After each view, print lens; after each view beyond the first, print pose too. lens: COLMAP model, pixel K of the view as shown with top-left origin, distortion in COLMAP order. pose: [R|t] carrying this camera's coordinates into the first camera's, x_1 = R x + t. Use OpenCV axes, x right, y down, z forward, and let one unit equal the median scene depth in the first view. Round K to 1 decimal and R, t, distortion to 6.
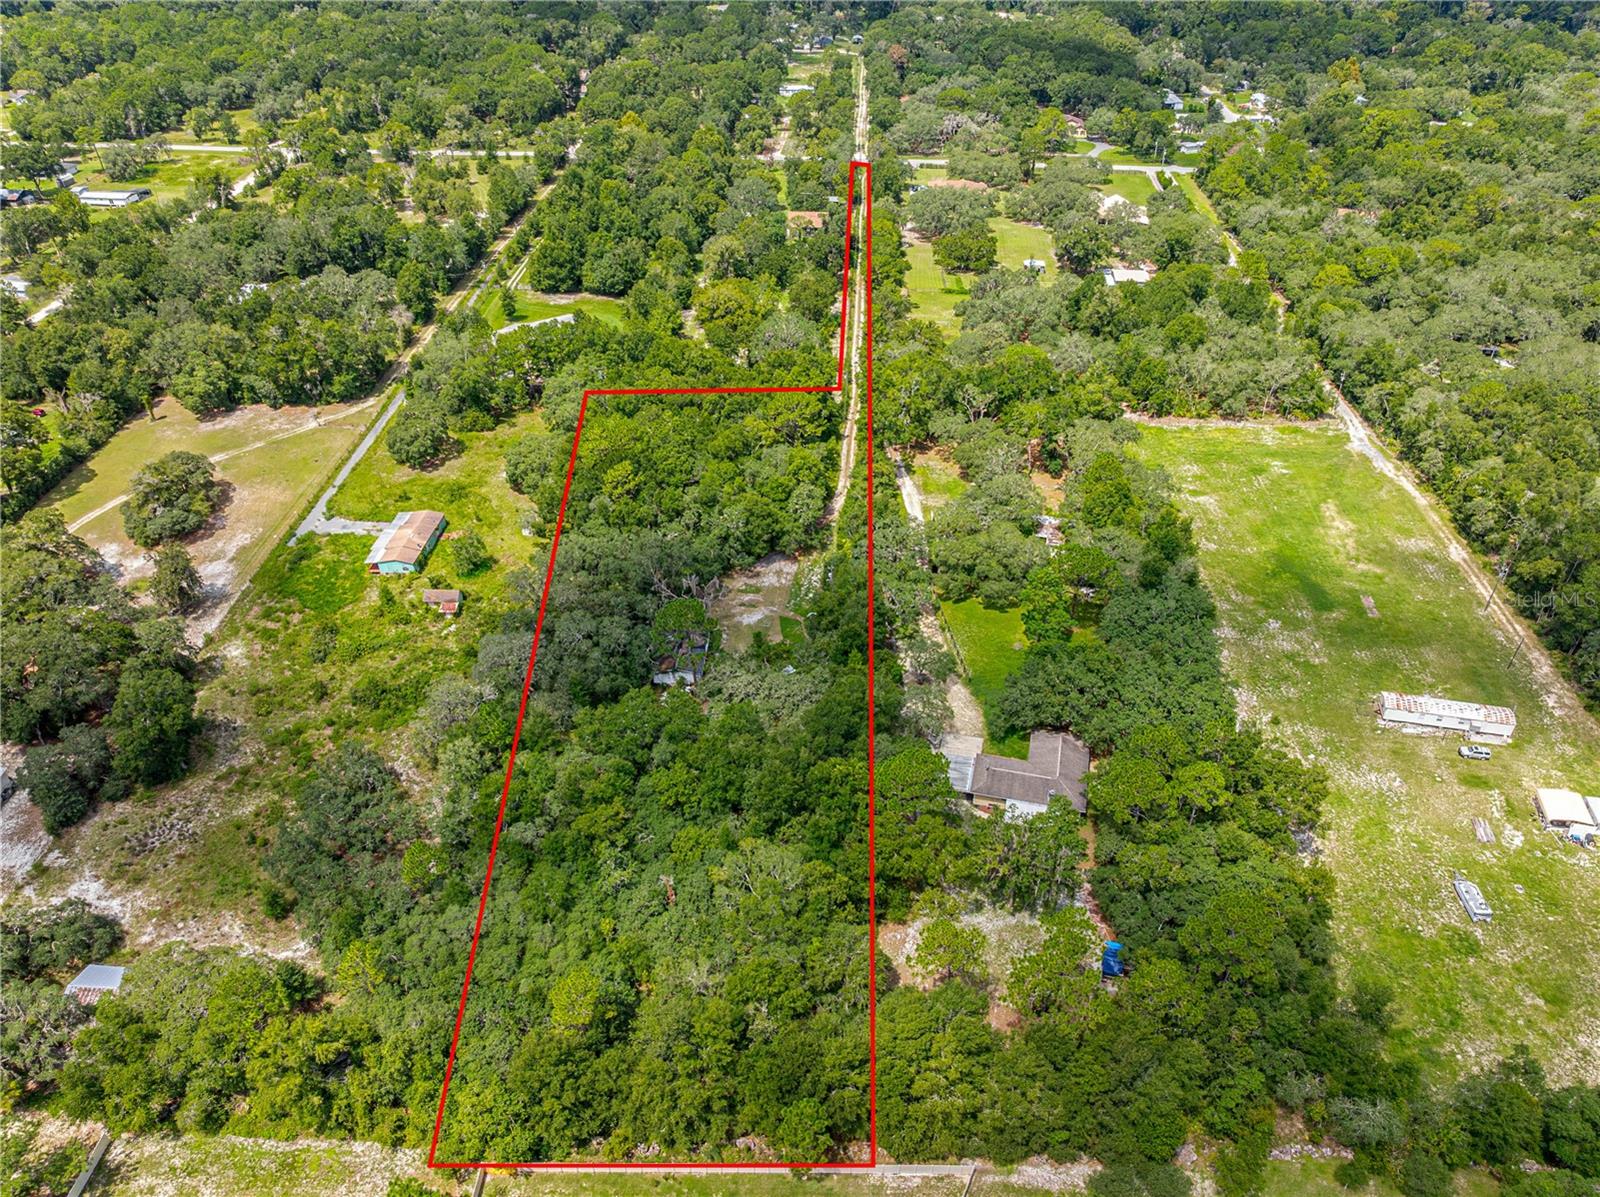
lens RADIAL K [[1130.9, 0, 812.5], [0, 1130.9, 596.8], [0, 0, 1]] dist [-0.037361, 0.005901]
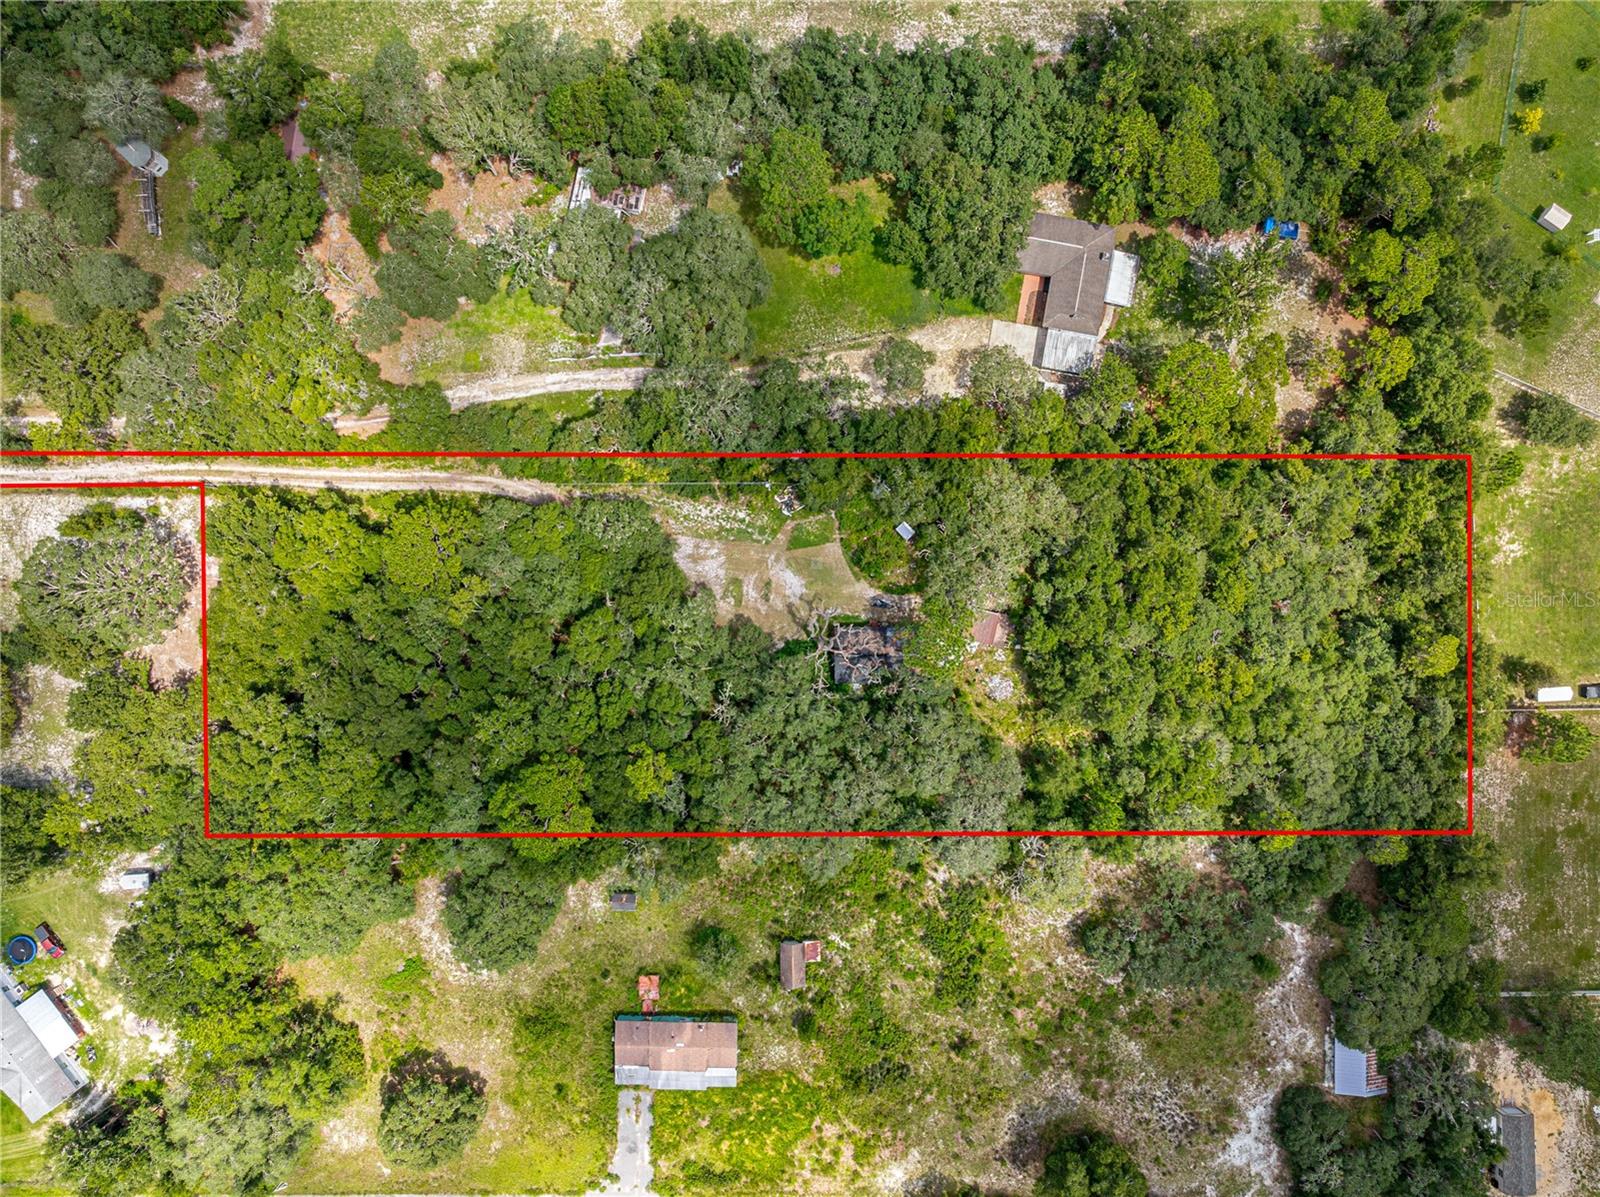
lens RADIAL K [[1130.9, 0, 812.5], [0, 1130.9, 596.8], [0, 0, 1]] dist [-0.037361, 0.005901]
pose [[-0.055432, -0.998462, -0.000554, -0.060373], [0.589480, -0.033174, 0.807102, -0.606831], [-0.805879, 0.044412, 0.590412, 0.472390]]
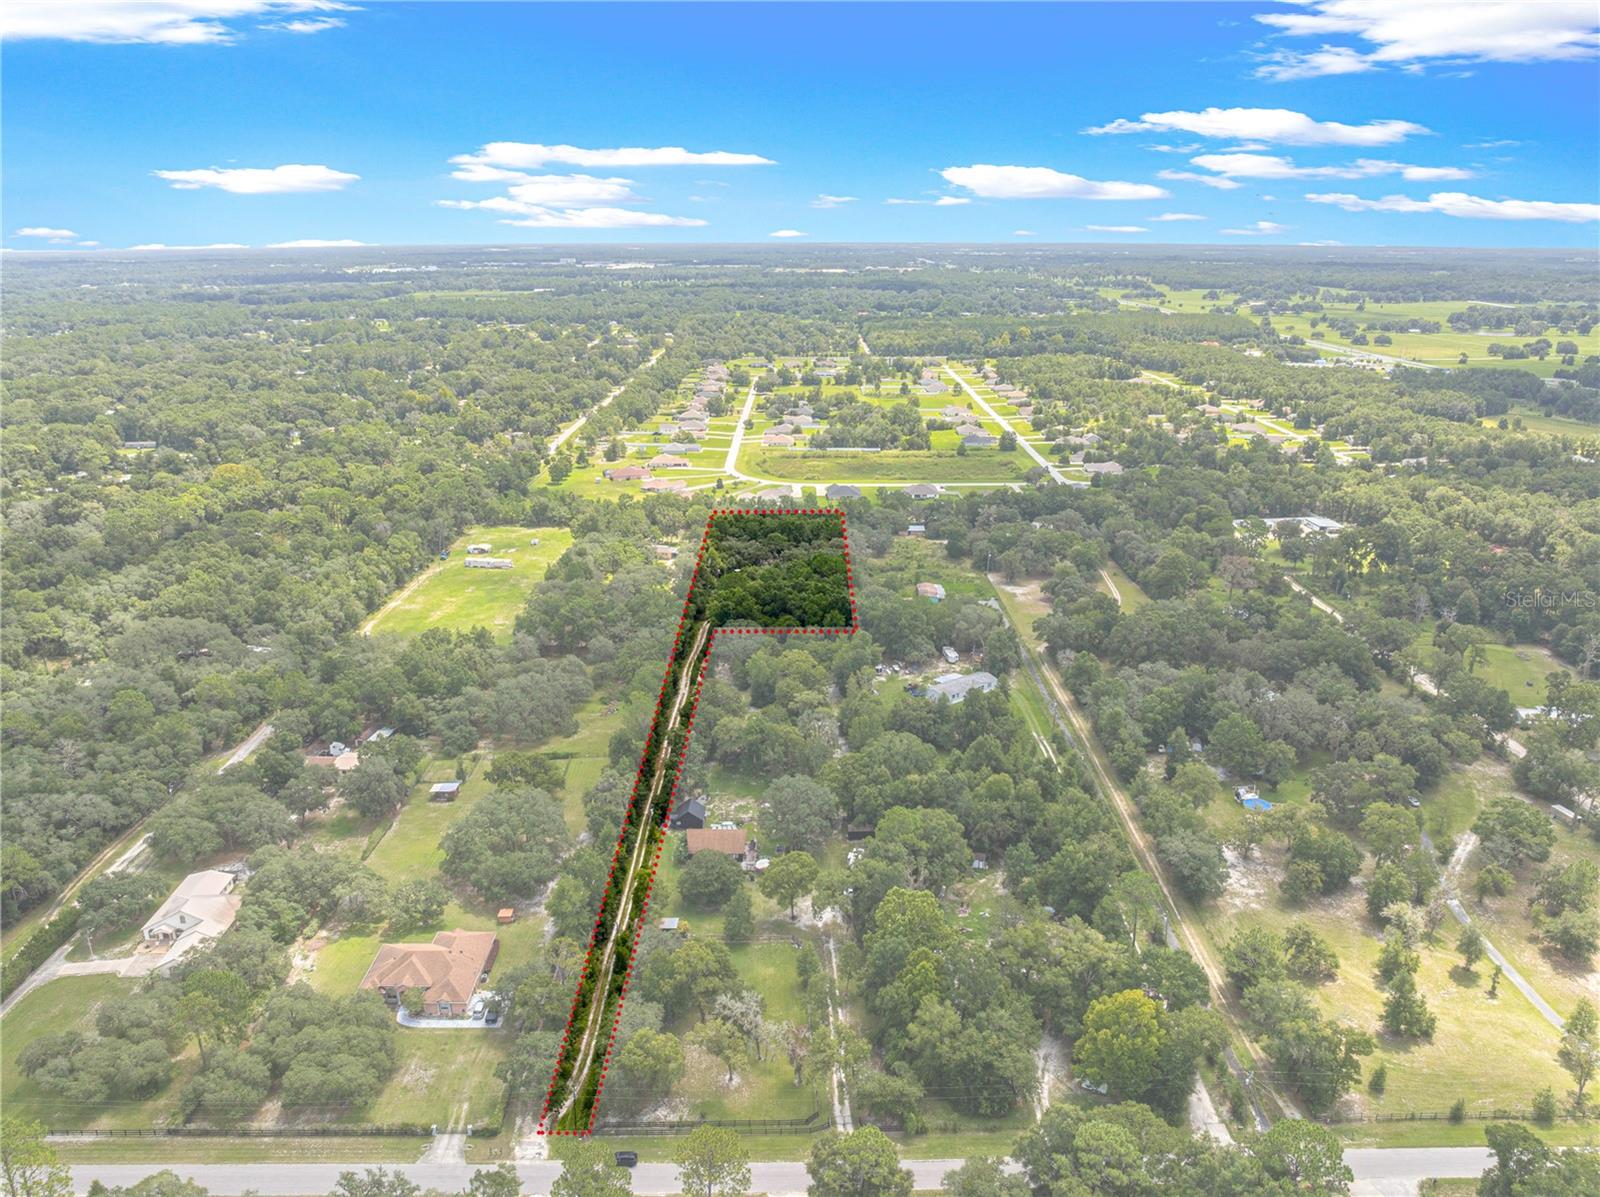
lens RADIAL K [[1130.9, 0, 812.5], [0, 1130.9, 596.8], [0, 0, 1]] dist [-0.037361, 0.005901]
pose [[-0.998514, 0.016906, -0.051812, -0.051272], [-0.031989, 0.587886, 0.808311, -1.675209], [0.044125, 0.808767, -0.586472, 2.199375]]
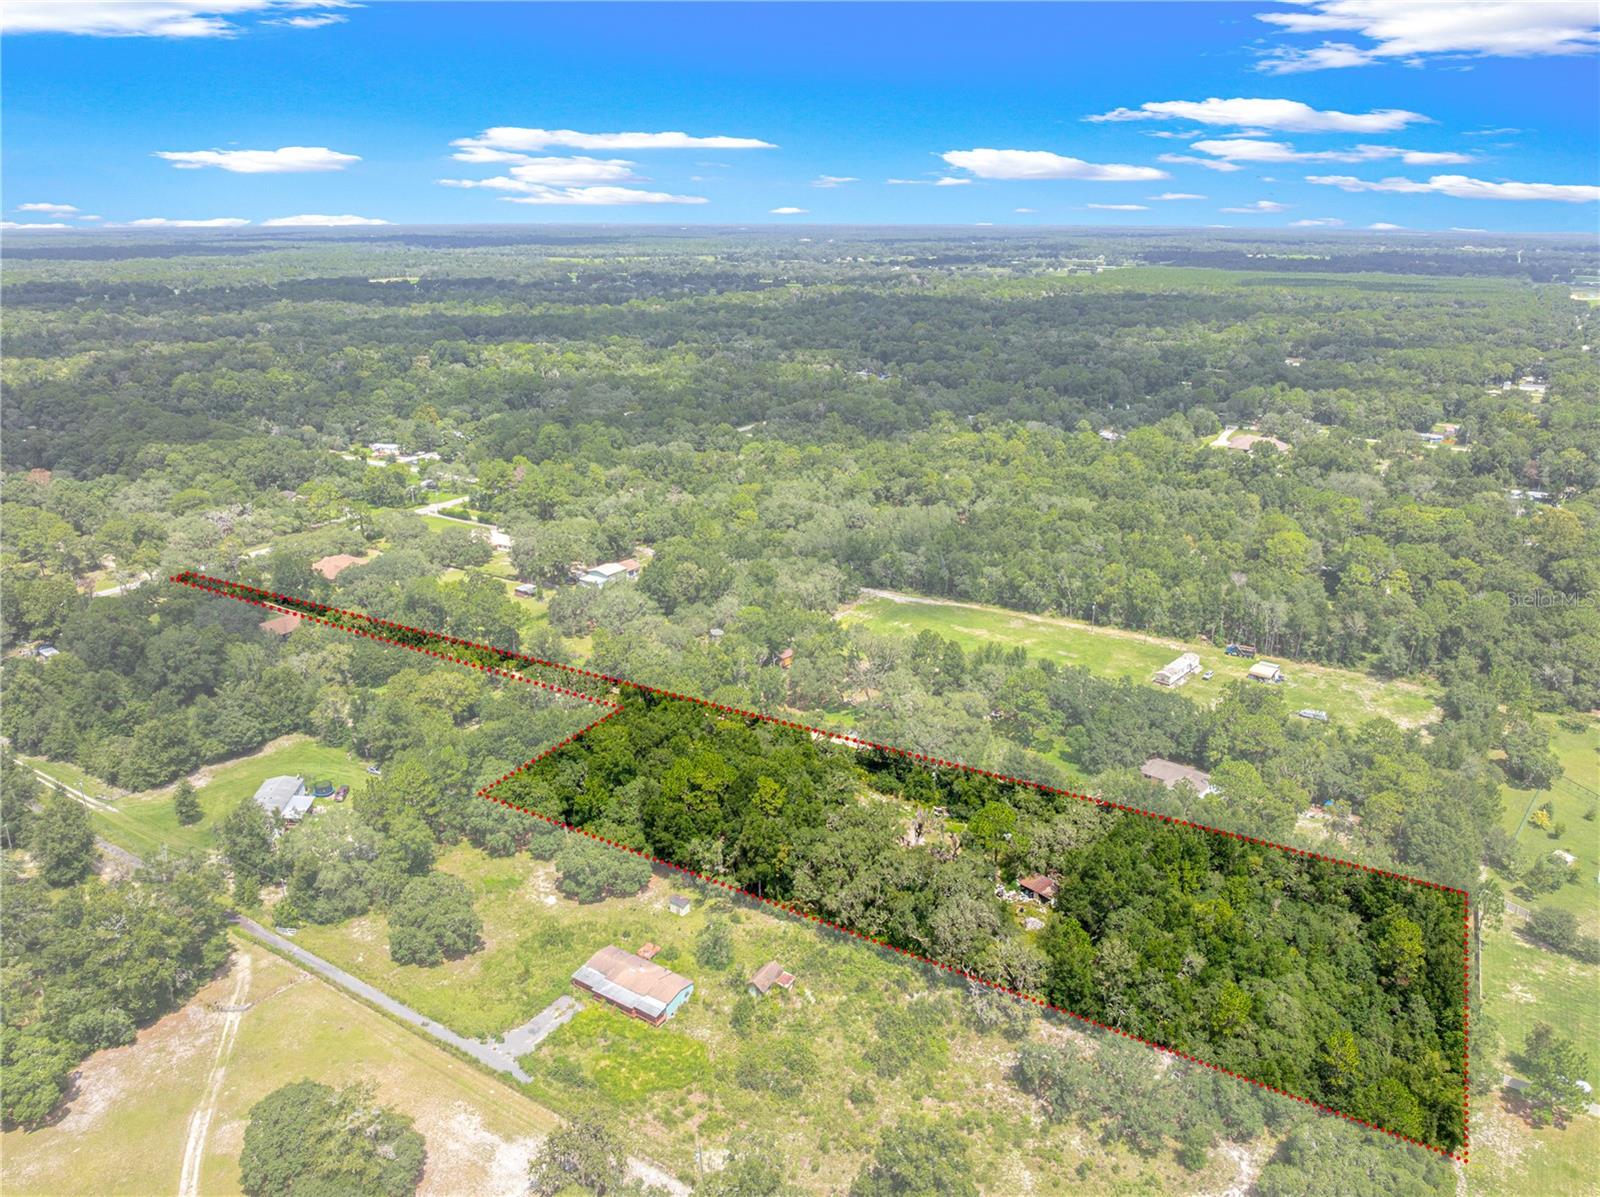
lens RADIAL K [[1130.9, 0, 812.5], [0, 1130.9, 596.8], [0, 0, 1]] dist [-0.037361, 0.005901]
pose [[0.476657, -0.282915, 0.832320, -0.925380], [0.514024, 0.857771, -0.002807, -0.228225], [-0.713146, 0.429171, 0.554288, 0.324458]]
